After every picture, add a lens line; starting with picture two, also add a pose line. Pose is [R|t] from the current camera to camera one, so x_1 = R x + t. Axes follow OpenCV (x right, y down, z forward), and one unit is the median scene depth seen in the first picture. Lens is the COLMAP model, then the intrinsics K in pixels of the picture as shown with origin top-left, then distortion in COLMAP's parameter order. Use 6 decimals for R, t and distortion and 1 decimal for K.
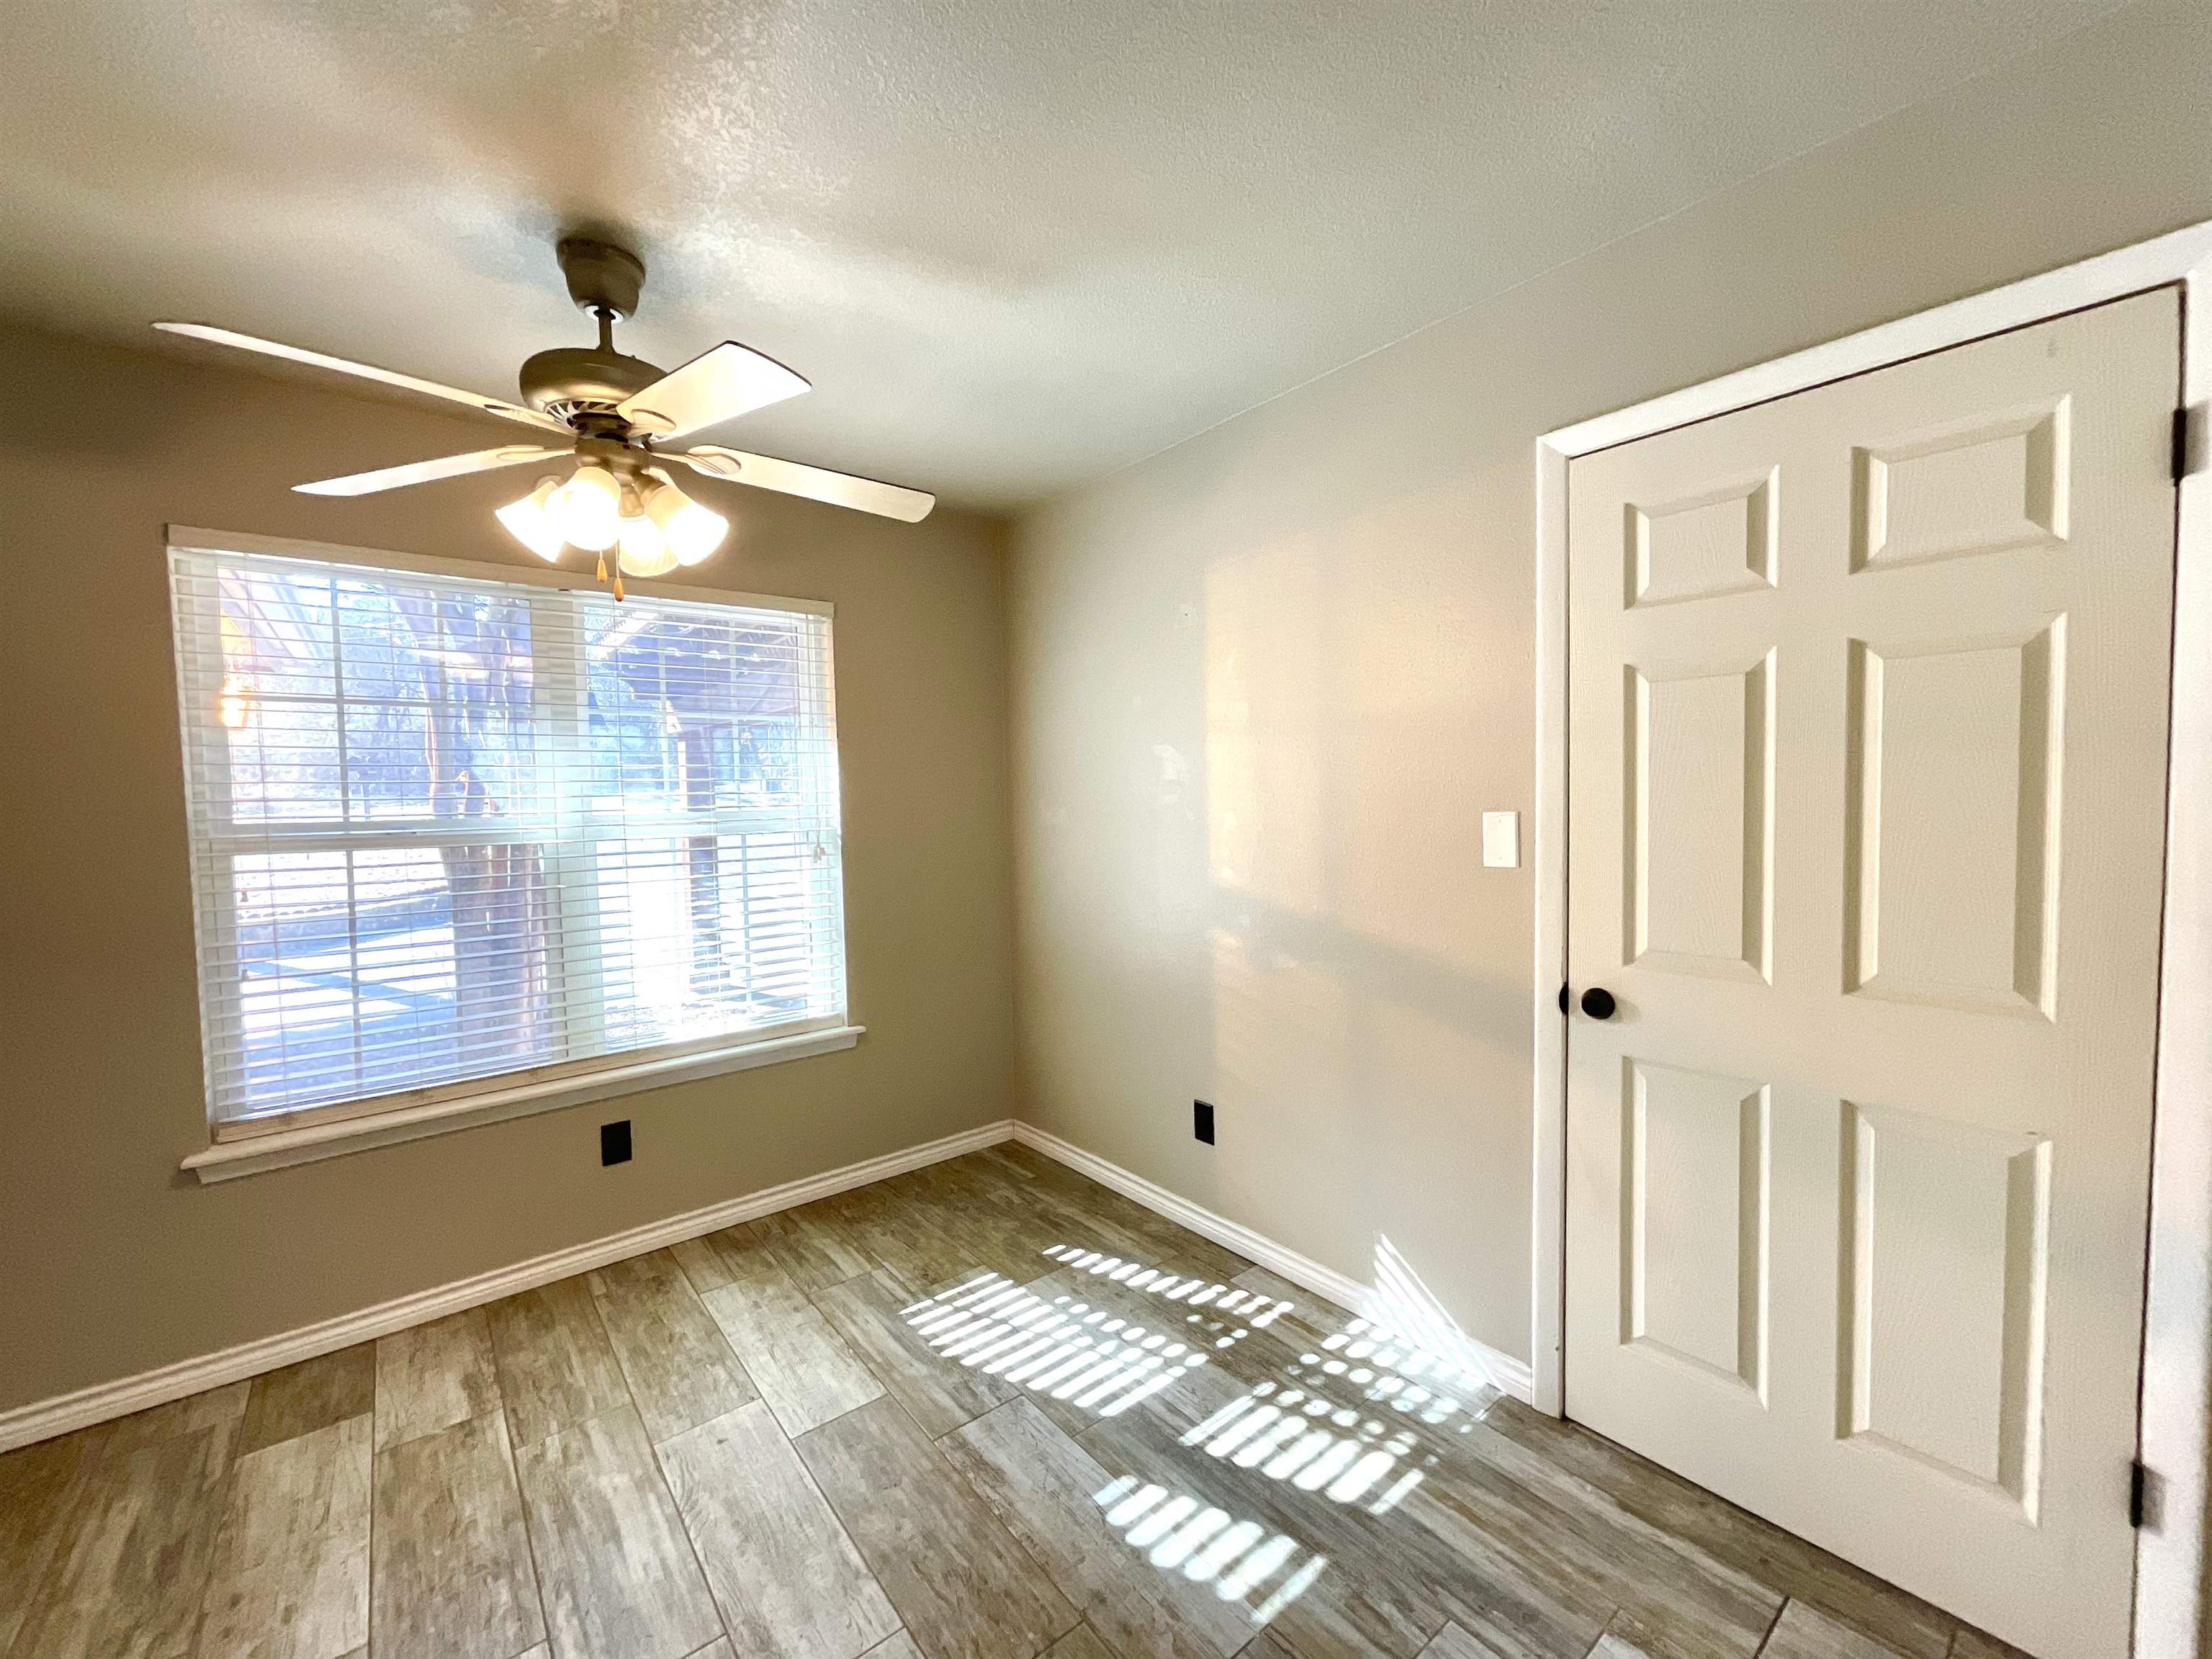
lens RADIAL K [[891.1, 0, 1106.0], [0, 891.1, 829.5], [0, 0, 1]] dist [0.001747, 0.000167]
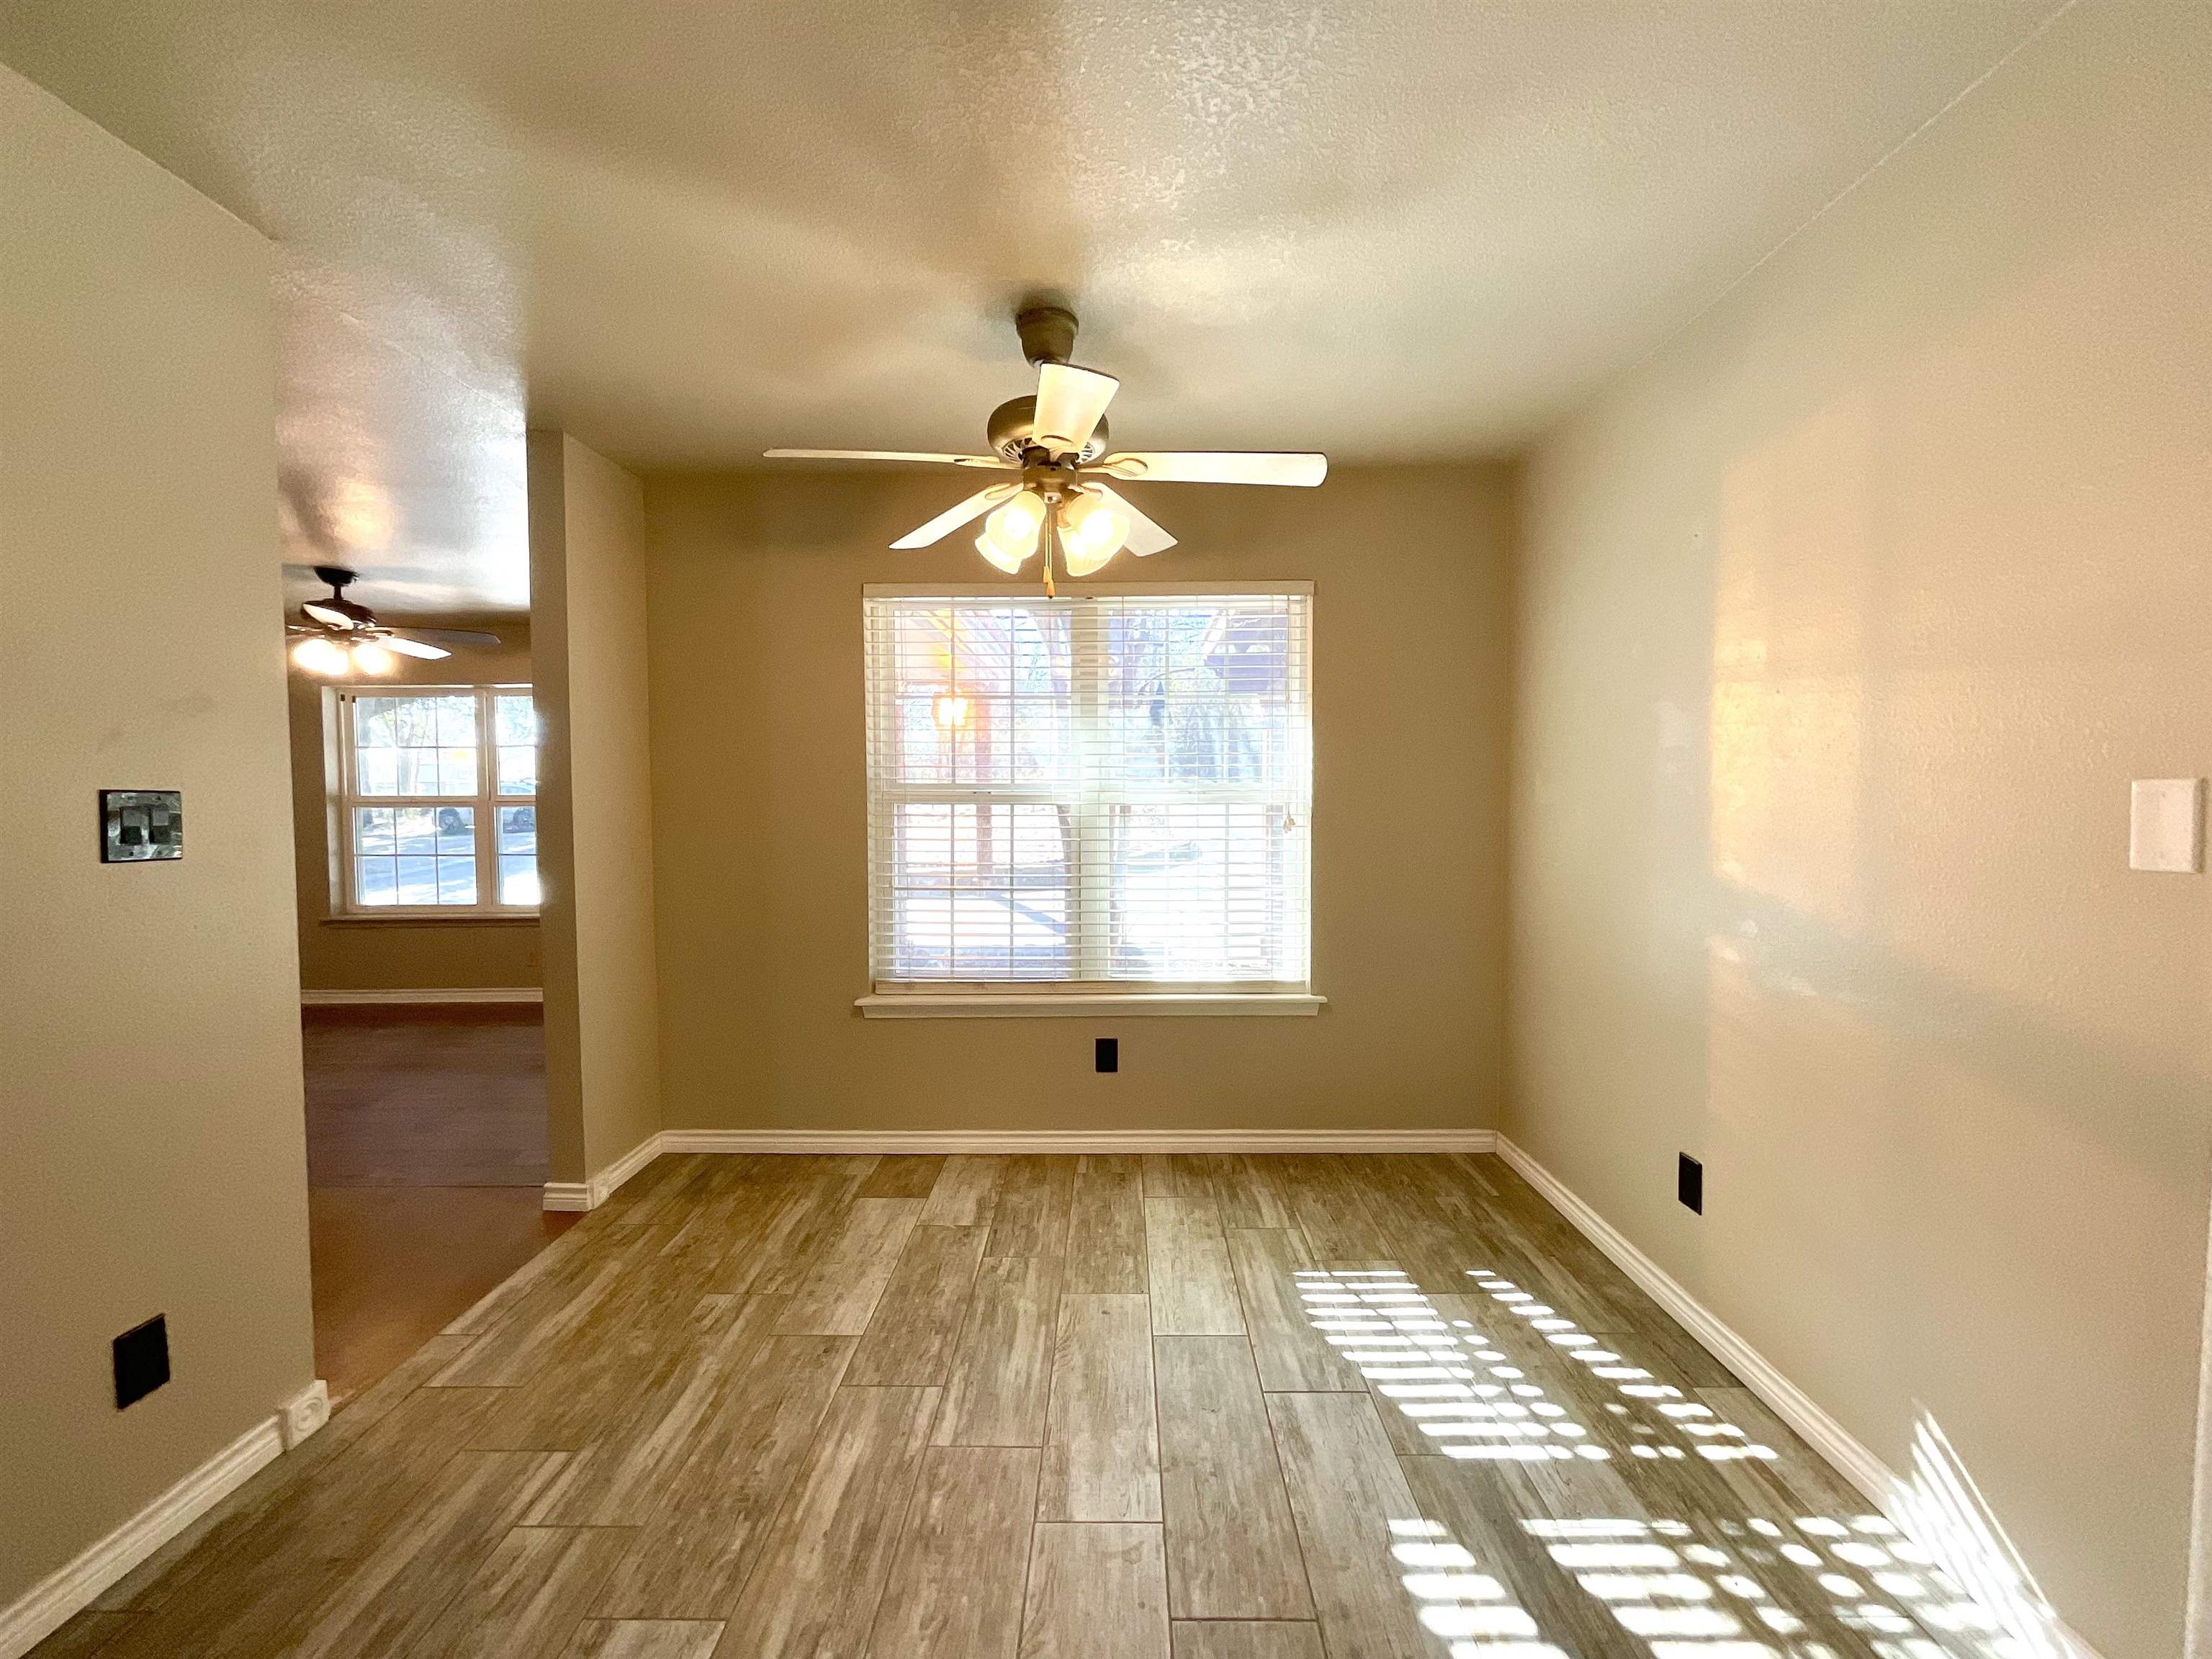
lens RADIAL K [[889.8, 0, 1106.0], [0, 889.8, 829.5], [0, 0, 1]] dist [-0.002632, 0.005879]
pose [[0.771566, 0.042547, -0.634724, 0.237102], [-0.037928, 0.999063, 0.020864, 0.026920], [0.635017, 0.007976, 0.772457, 0.082965]]
